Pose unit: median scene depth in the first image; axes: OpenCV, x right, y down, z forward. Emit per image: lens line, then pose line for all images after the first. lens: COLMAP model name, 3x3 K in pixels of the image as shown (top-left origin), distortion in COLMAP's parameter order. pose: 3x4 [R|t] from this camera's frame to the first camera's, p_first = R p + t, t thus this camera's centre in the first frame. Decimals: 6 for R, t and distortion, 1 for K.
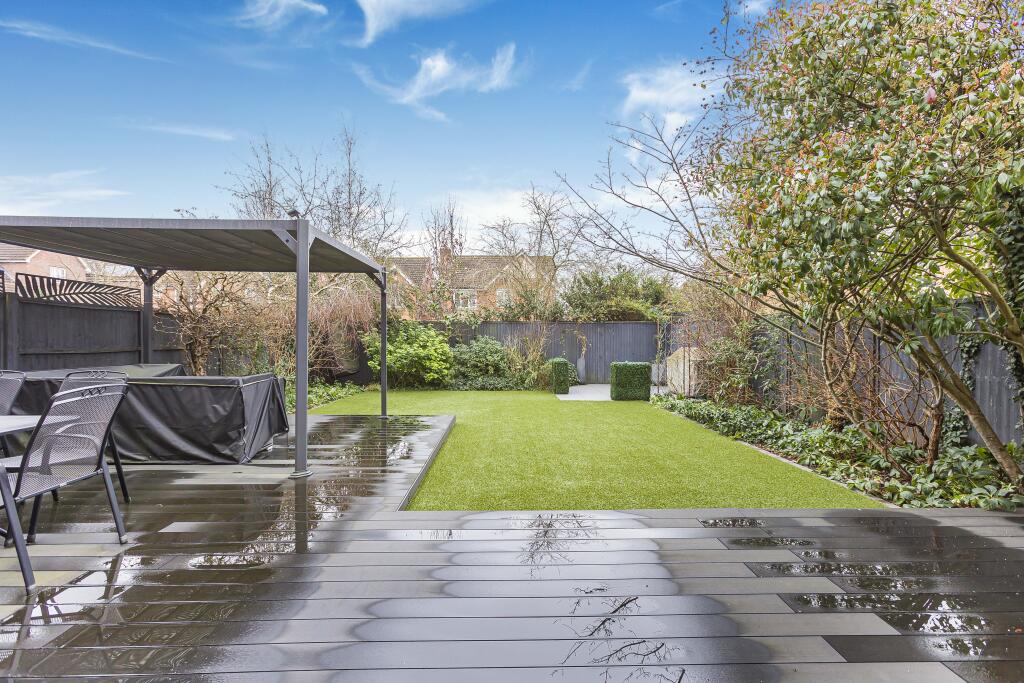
lens RADIAL K [[464.8, 0, 515.3], [0, 464.8, 337.0], [0, 0, 1]] dist [0.001394, 0.002420]
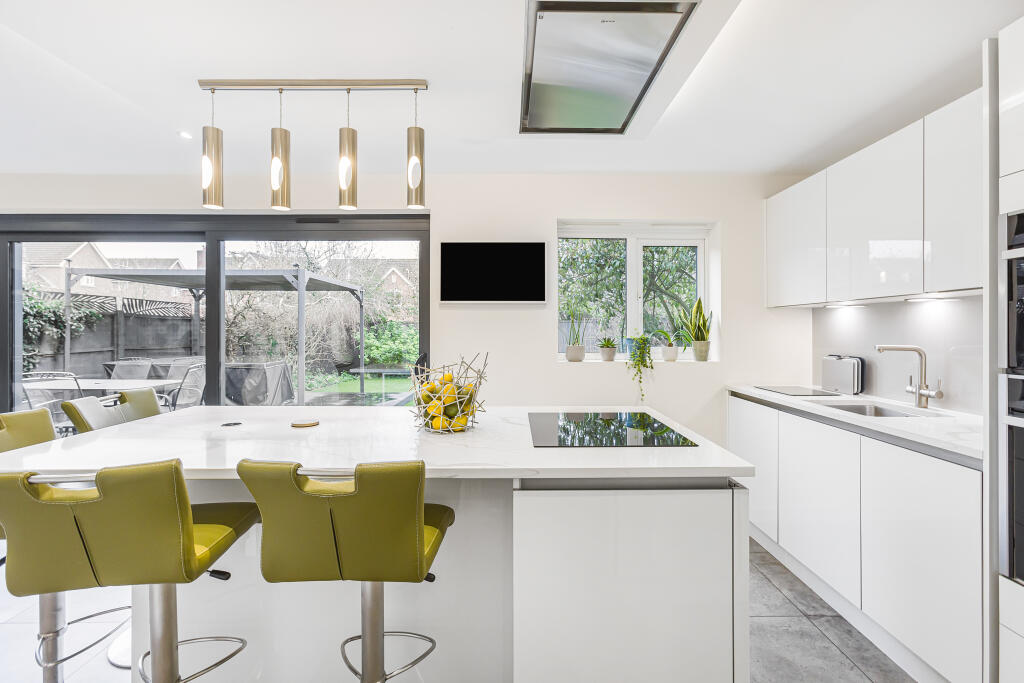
lens RADIAL K [[464.8, 0, 513.3], [0, 464.8, 331.9], [0, 0, 1]] dist [0.001394, 0.002420]
pose [[0.999790, -0.004545, -0.020003, 0.198003], [0.004539, 0.999990, -0.000357, -0.010995], [0.020004, 0.000266, 0.999800, -0.386465]]
